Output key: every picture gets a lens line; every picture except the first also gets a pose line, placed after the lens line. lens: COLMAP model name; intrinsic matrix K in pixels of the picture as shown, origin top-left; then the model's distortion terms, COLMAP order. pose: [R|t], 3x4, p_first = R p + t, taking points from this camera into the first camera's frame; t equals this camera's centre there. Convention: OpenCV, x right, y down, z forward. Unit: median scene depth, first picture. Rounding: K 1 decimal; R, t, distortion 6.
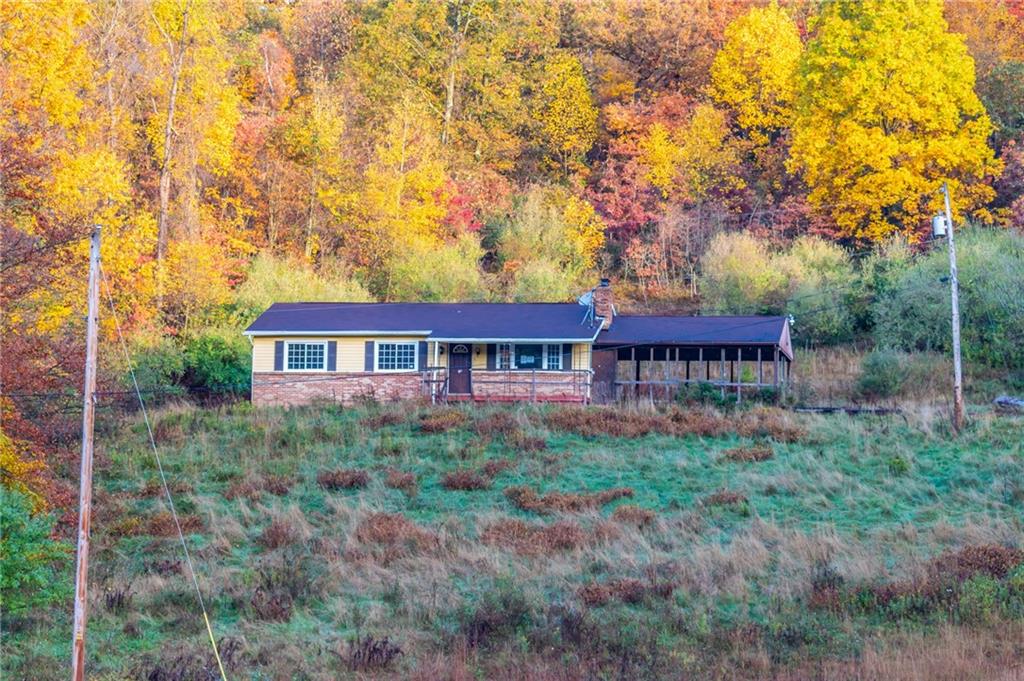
lens RADIAL K [[2637.2, 0, 512.0], [0, 2637.2, 340.5], [0, 0, 1]] dist [0.051774, 0.382427]
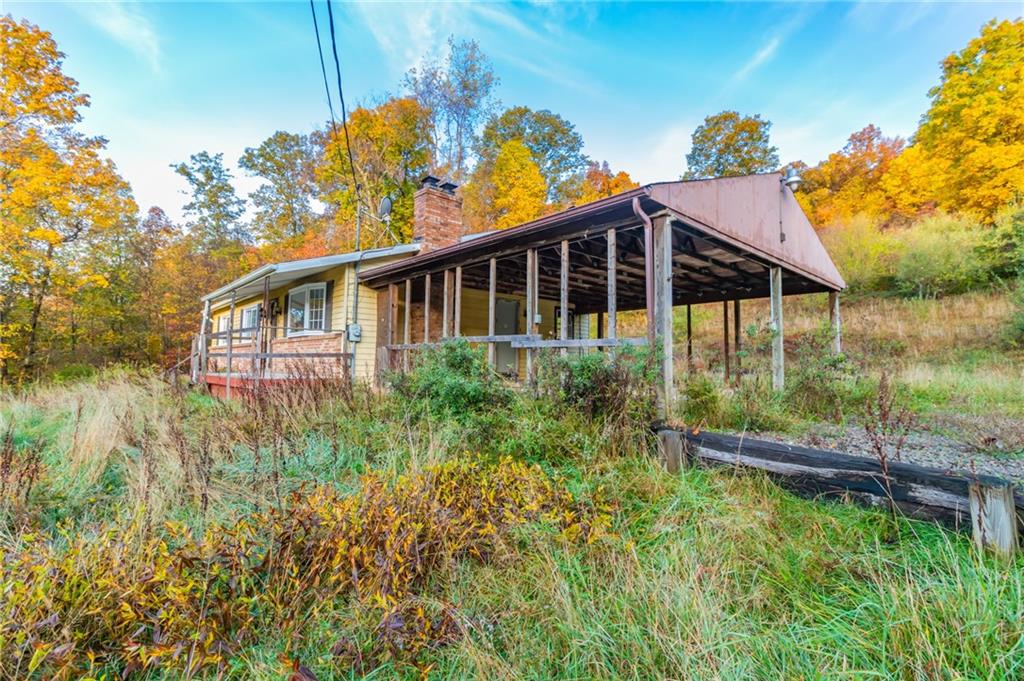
lens RADIAL K [[464.8, 0, 514.8], [0, 464.8, 330.9], [0, 0, 1]] dist [-0.001235, -0.000171]
pose [[0.788007, -0.053210, -0.613362, 0.092600], [0.046843, 0.998552, -0.026444, 0.012897], [0.613882, -0.007894, 0.789359, 0.735359]]
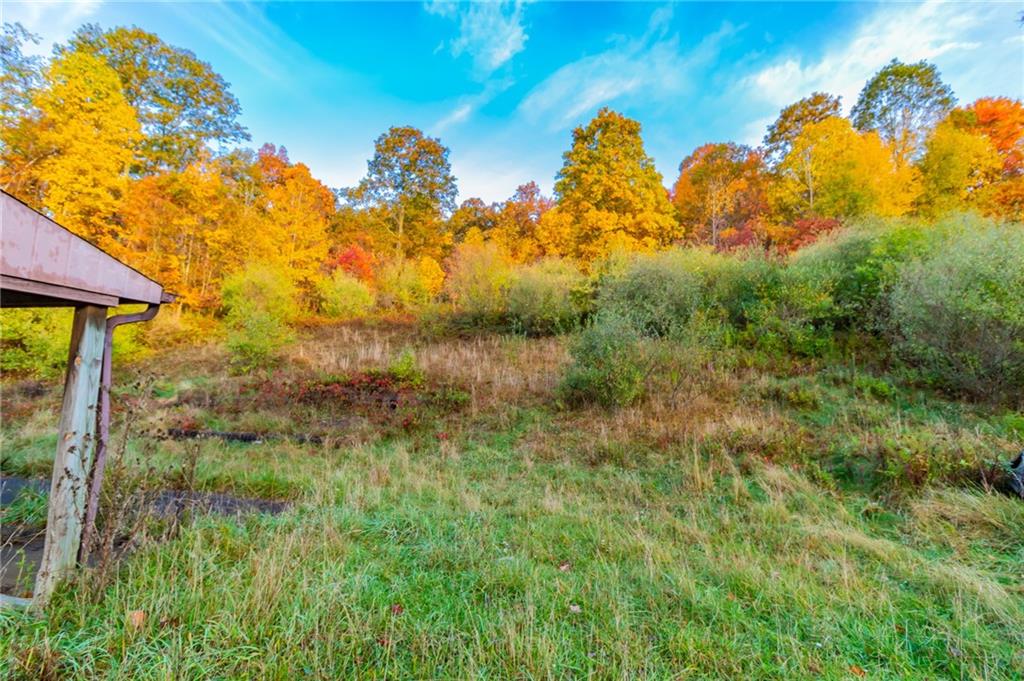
lens RADIAL K [[464.8, 0, 514.8], [0, 464.8, 330.9], [0, 0, 1]] dist [-0.001235, -0.000171]
pose [[0.998042, 0.001941, -0.062524, 0.113936], [-0.005089, 0.998725, -0.050230, 0.009242], [0.062346, 0.050450, 0.996779, 0.804588]]
